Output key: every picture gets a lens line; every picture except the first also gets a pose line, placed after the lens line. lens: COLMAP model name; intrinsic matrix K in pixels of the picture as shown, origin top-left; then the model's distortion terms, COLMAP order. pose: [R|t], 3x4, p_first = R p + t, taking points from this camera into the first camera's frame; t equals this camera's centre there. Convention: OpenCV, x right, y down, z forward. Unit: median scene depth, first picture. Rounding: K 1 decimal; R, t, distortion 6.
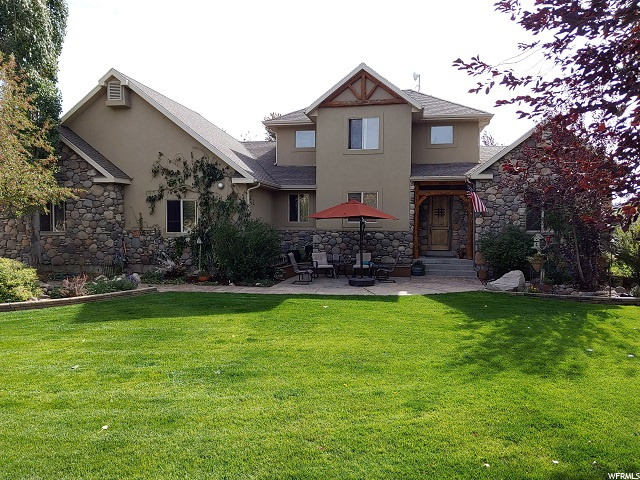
lens RADIAL K [[446.6, 0, 320.2], [0, 446.6, 245.4], [0, 0, 1]] dist [-0.004517, -0.003210]
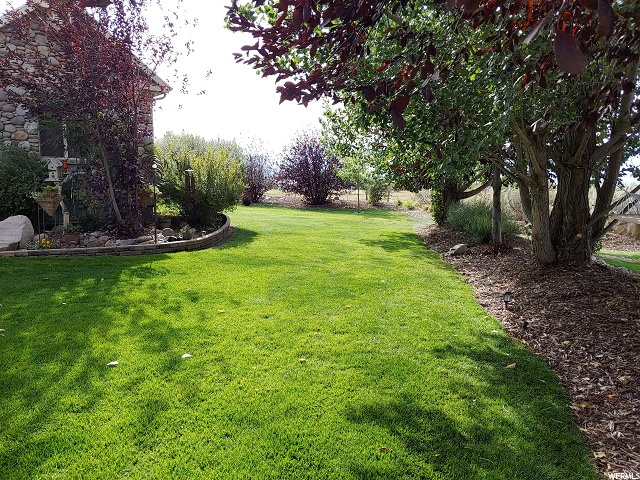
lens RADIAL K [[446.6, 0, 320.1], [0, 446.6, 242.3], [0, 0, 1]] dist [-0.004517, -0.003210]
pose [[0.608867, -0.108100, 0.785872, 0.213378], [0.024489, 0.992761, 0.117585, 0.031157], [-0.792894, -0.052348, 0.607107, 0.304596]]
